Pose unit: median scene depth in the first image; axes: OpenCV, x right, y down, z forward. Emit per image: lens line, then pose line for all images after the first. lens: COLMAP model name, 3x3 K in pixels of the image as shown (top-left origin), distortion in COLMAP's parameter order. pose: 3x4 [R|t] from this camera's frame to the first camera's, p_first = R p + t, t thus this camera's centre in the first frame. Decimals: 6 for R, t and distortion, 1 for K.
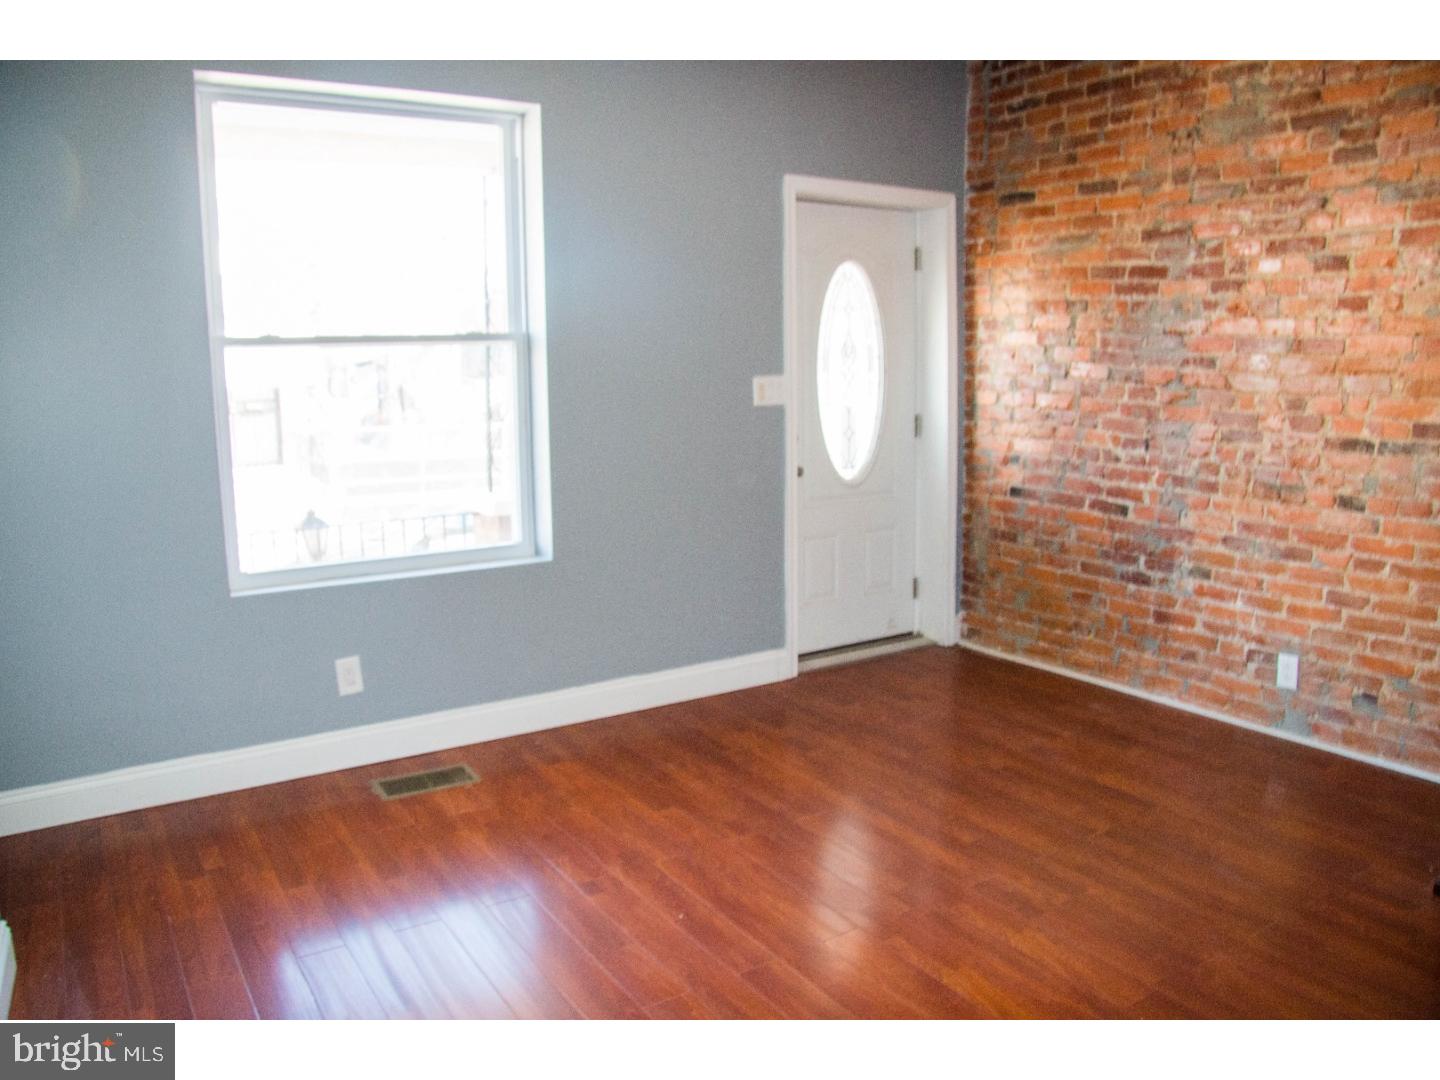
lens RADIAL K [[1098.8, 0, 699.8], [0, 1098.8, 543.5], [0, 0, 1]] dist [-0.185806, 0.145391]
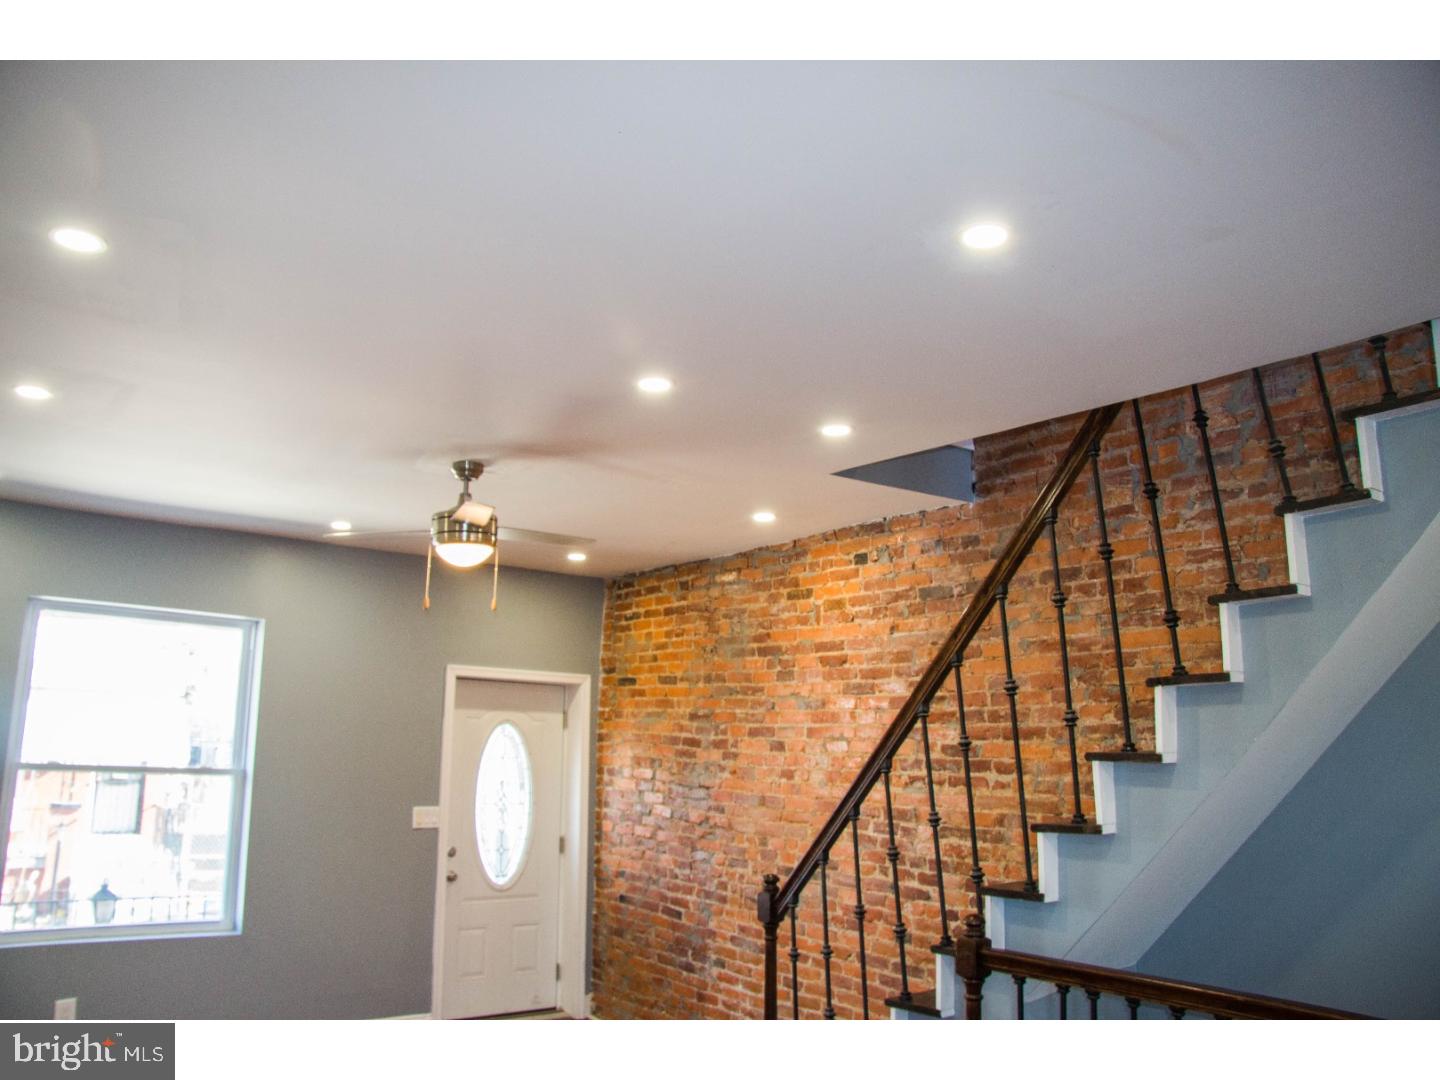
lens RADIAL K [[1098.8, 0, 699.8], [0, 1098.8, 543.5], [0, 0, 1]] dist [-0.185806, 0.145391]
pose [[0.995980, 0.051202, 0.073500, 0.296675], [-0.022542, 0.937392, -0.347545, 0.001053], [-0.086693, 0.344491, 0.934778, -0.431315]]
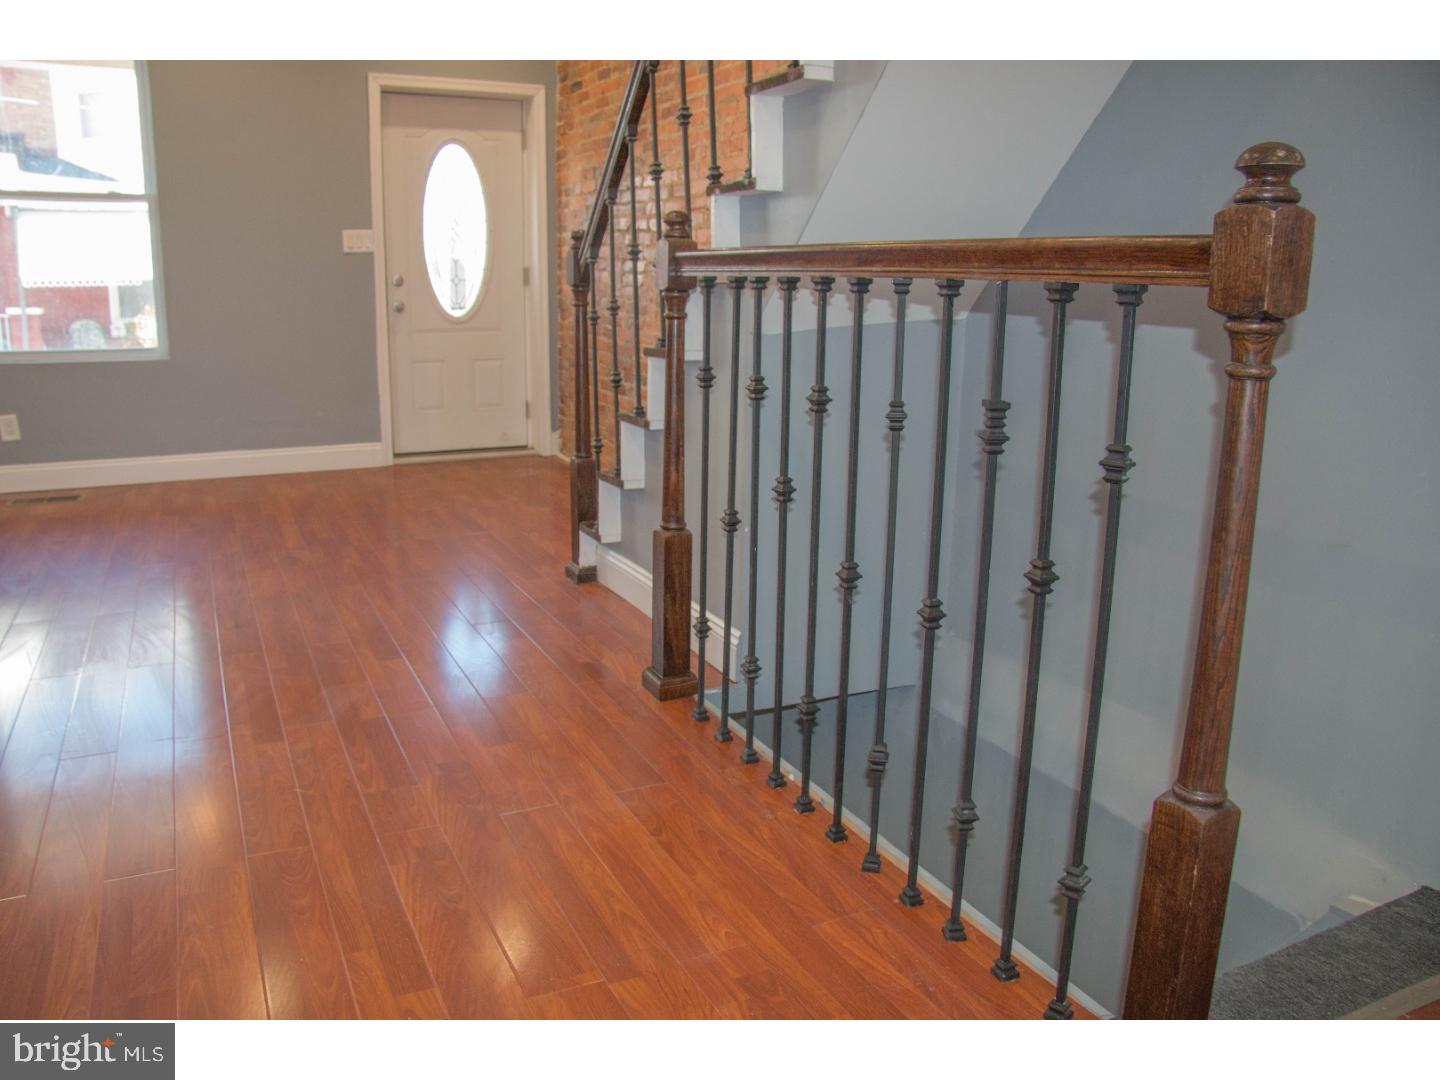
lens RADIAL K [[1098.8, 0, 699.8], [0, 1098.8, 543.5], [0, 0, 1]] dist [-0.185806, 0.145391]
pose [[0.993647, 0.052804, -0.099381, 0.628893], [-0.046034, 0.996538, 0.069225, 0.116910], [0.102693, -0.064210, 0.992639, -0.254707]]
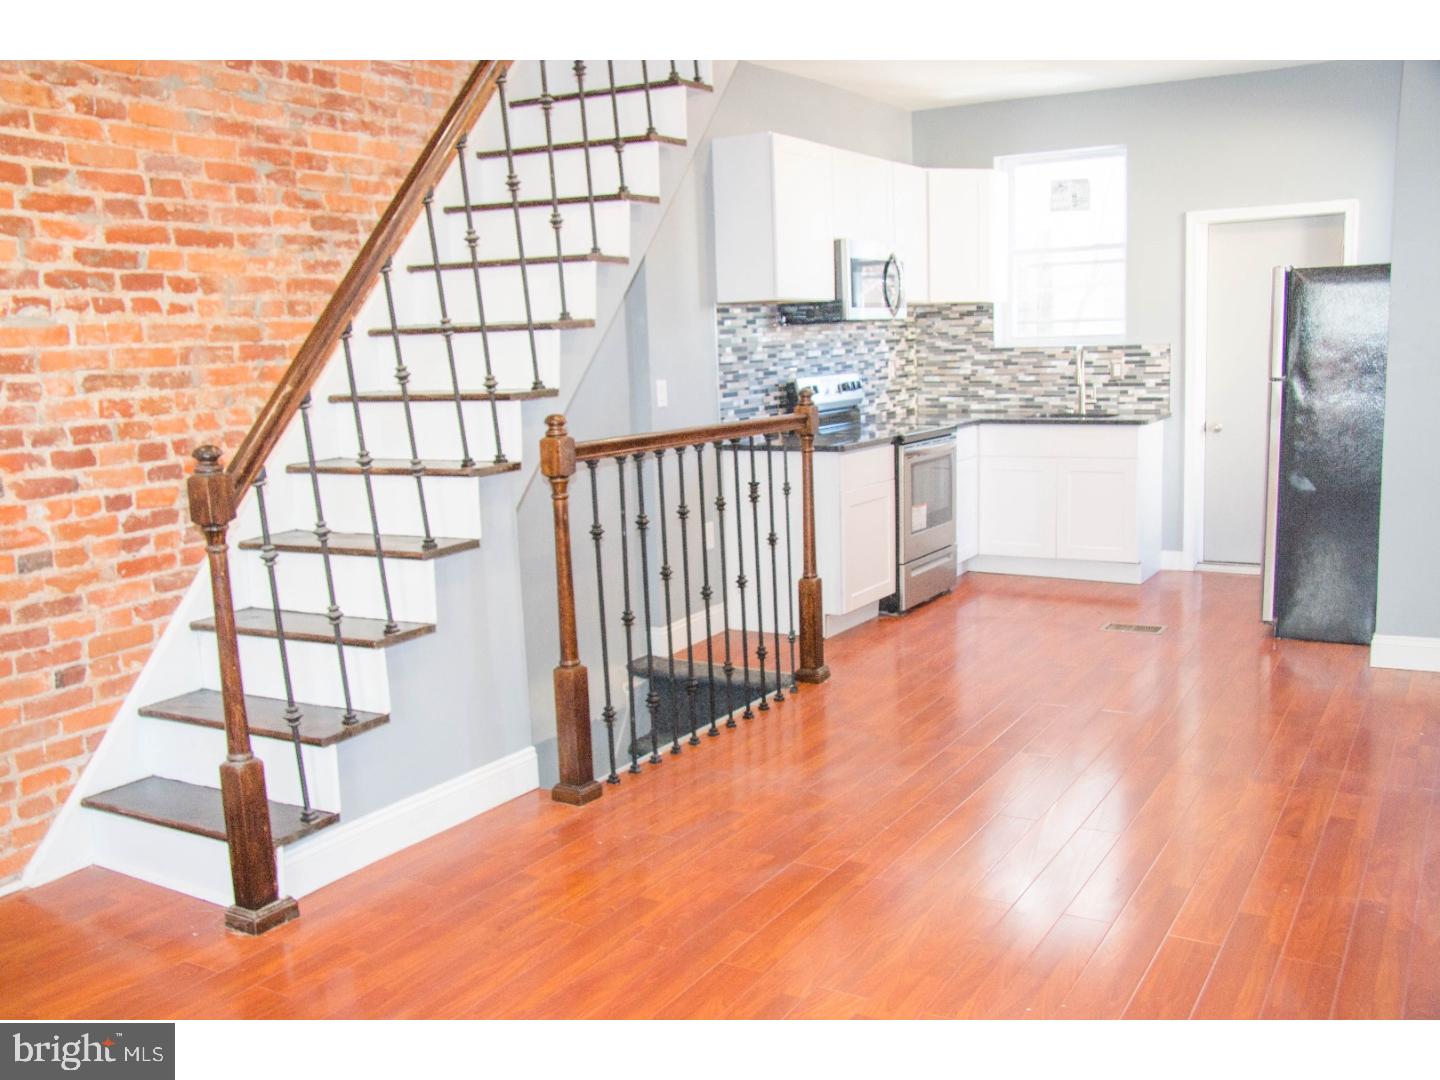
lens RADIAL K [[1414.6, 0, 720.0], [0, 1414.6, 540.0], [0, 0, 1]] dist [-0.022466, -0.002543]
pose [[-0.483049, -0.091130, 0.870838, -0.354190], [0.185476, 0.961350, 0.203484, -0.115218], [-0.855723, 0.259812, -0.447477, 0.691236]]
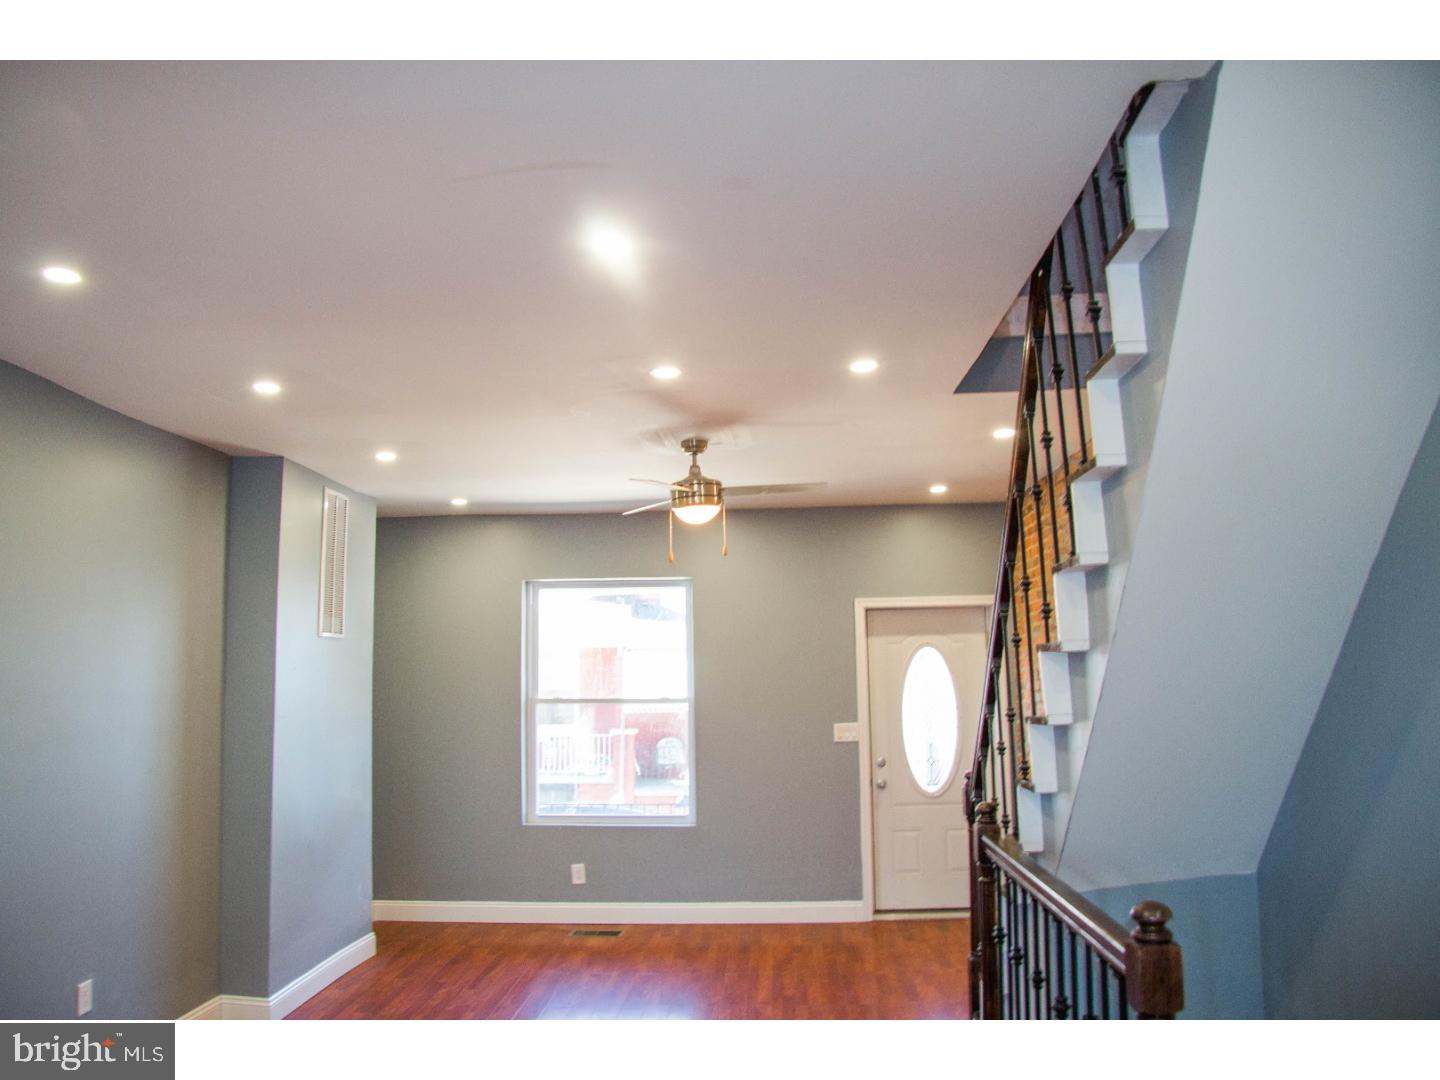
lens RADIAL K [[1098.8, 0, 699.8], [0, 1098.8, 543.5], [0, 0, 1]] dist [-0.185806, 0.145391]
pose [[0.815254, -0.069973, -0.574860, 0.840235], [-0.093935, 0.963548, -0.250502, 0.013918], [0.571434, 0.258222, 0.778964, -0.441995]]
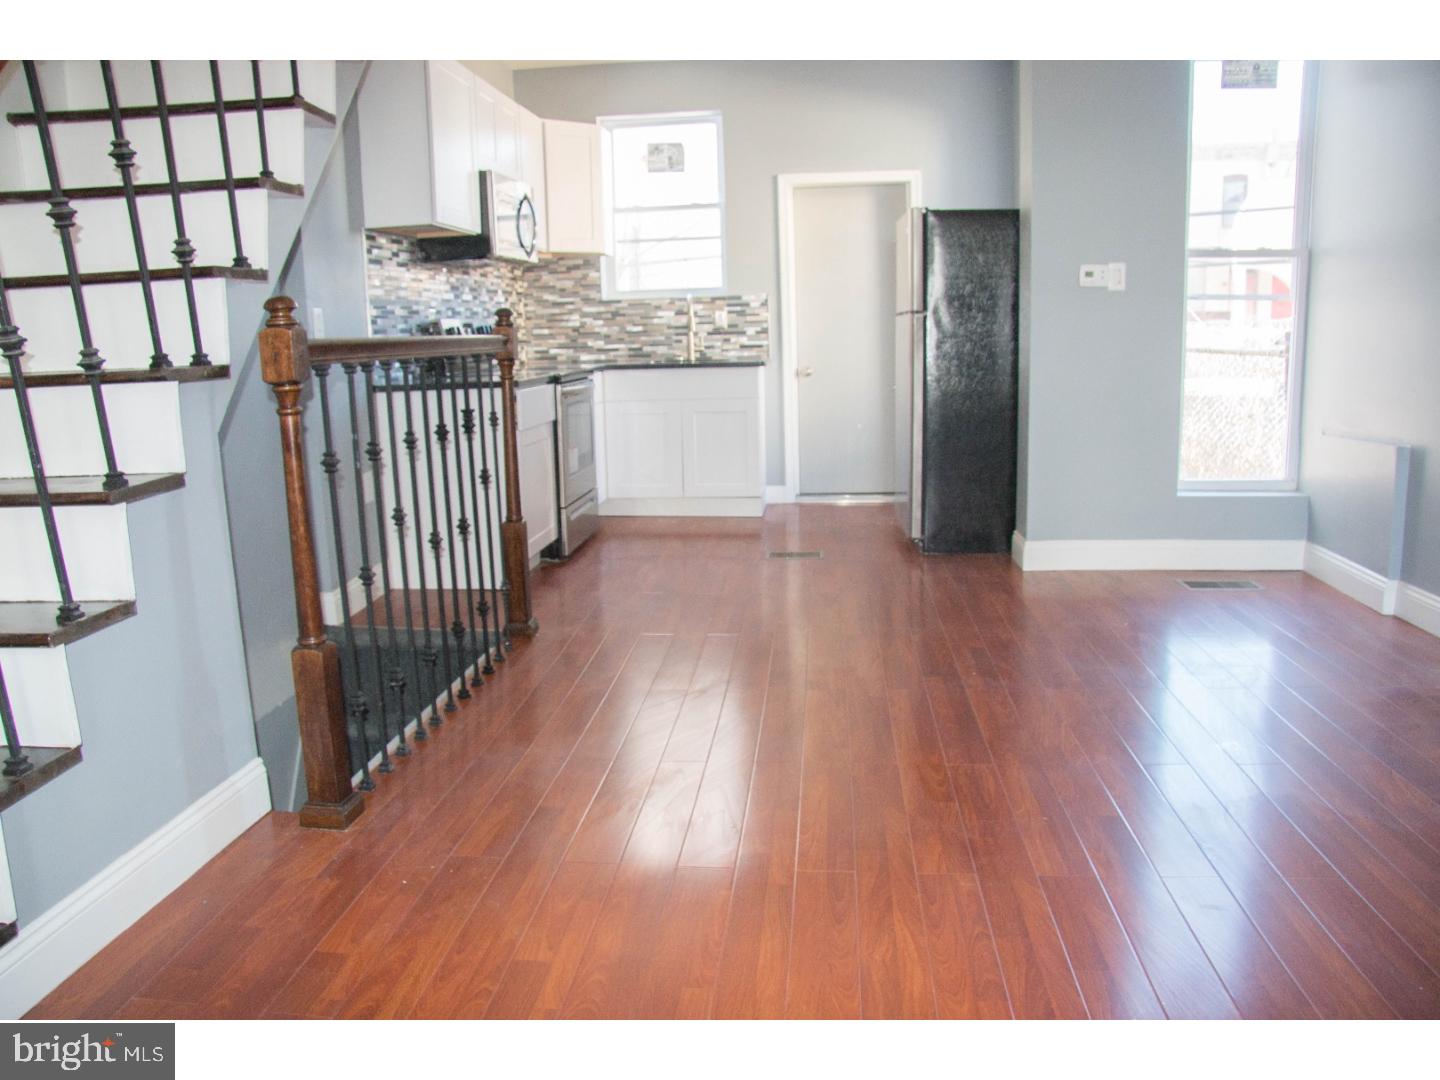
lens RADIAL K [[1150.7, 0, 720.0], [0, 1150.7, 540.0], [0, 0, 1]] dist [-0.182485, 0.167279]
pose [[-0.797520, -0.068022, 0.599446, 0.044100], [0.142670, 0.944174, 0.296952, -0.040458], [-0.586181, 0.322348, -0.743293, 0.650212]]
